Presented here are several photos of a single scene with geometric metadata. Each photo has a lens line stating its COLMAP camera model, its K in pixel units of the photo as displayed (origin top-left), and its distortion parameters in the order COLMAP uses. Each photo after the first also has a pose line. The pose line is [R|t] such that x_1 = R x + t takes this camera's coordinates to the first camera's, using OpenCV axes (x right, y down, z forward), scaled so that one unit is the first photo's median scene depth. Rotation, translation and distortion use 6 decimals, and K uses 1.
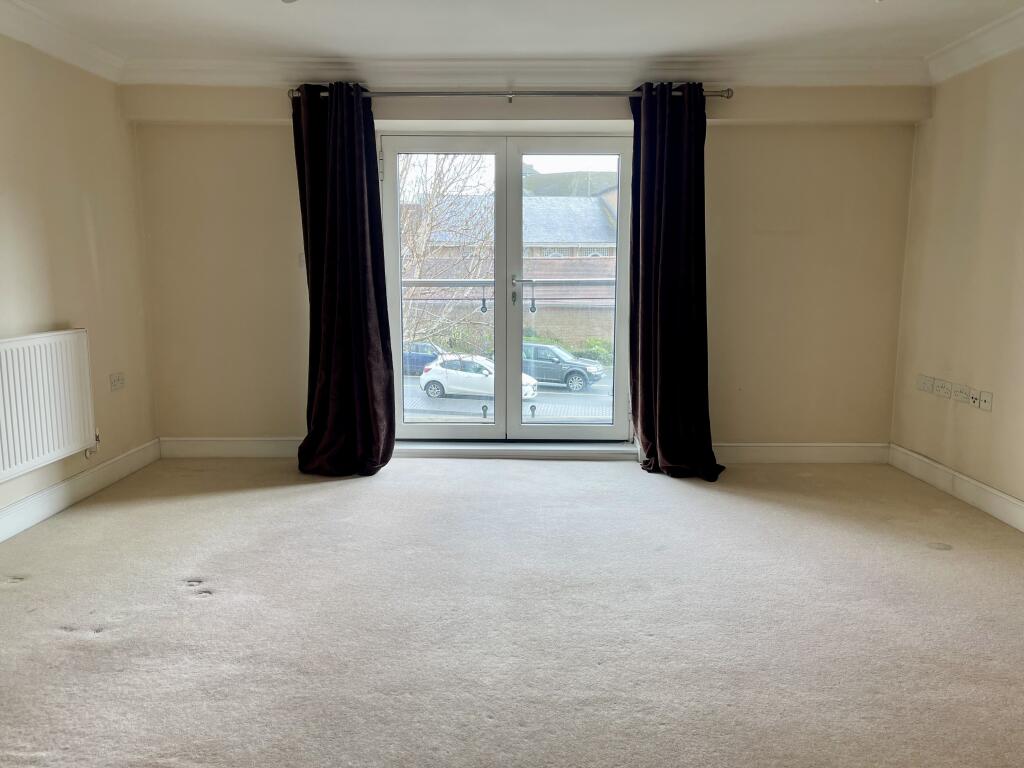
lens RADIAL K [[776.4, 0, 512.0], [0, 776.4, 384.0], [0, 0, 1]] dist [0.065161, -0.072281]
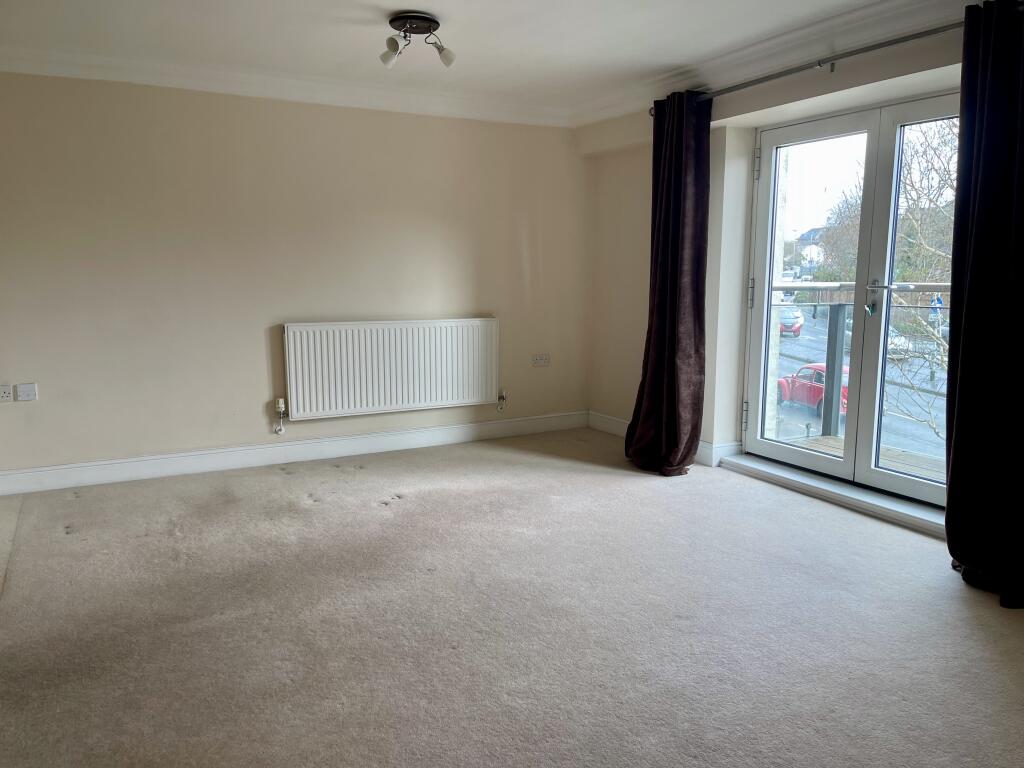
lens RADIAL K [[776.4, 0, 512.0], [0, 776.4, 384.0], [0, 0, 1]] dist [0.065161, -0.072281]
pose [[0.486952, 0.126434, -0.864229, 0.596158], [-0.124646, 0.989399, 0.074514, -0.053463], [0.864489, 0.071438, 0.497550, 0.318833]]
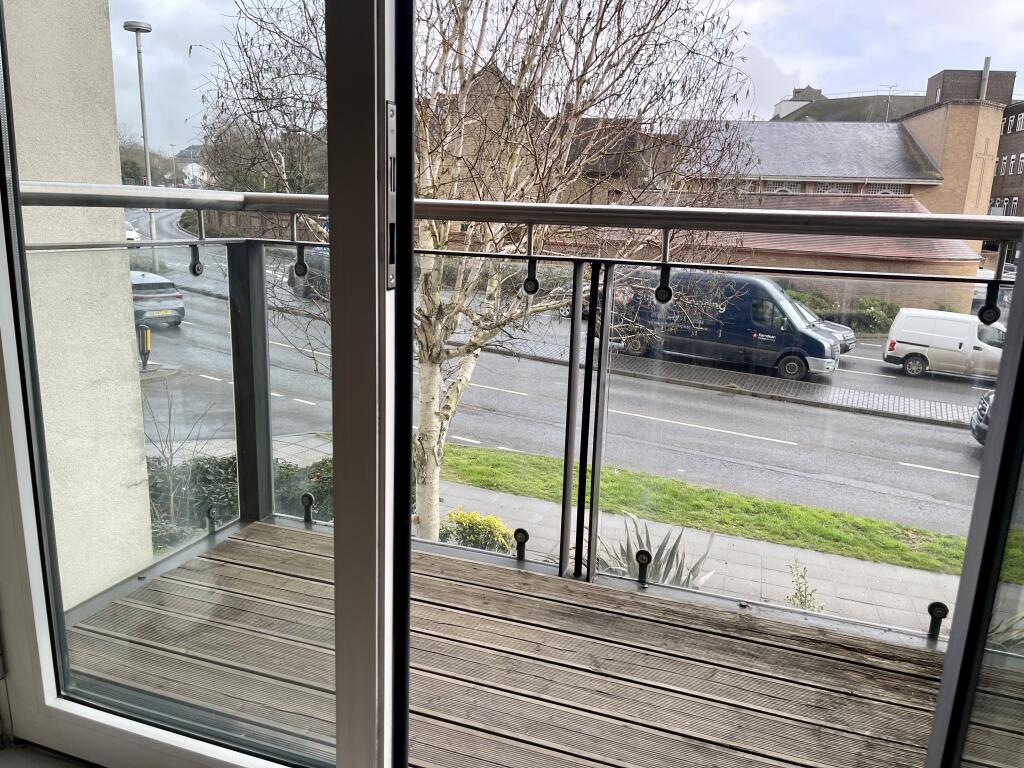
lens RADIAL K [[776.4, 0, 512.0], [0, 776.4, 384.0], [0, 0, 1]] dist [0.065161, -0.072281]
pose [[0.946169, 0.105957, -0.305837, 0.107704], [-0.081260, 0.992399, 0.092423, -0.118341], [0.313305, -0.062595, 0.947587, 0.913141]]
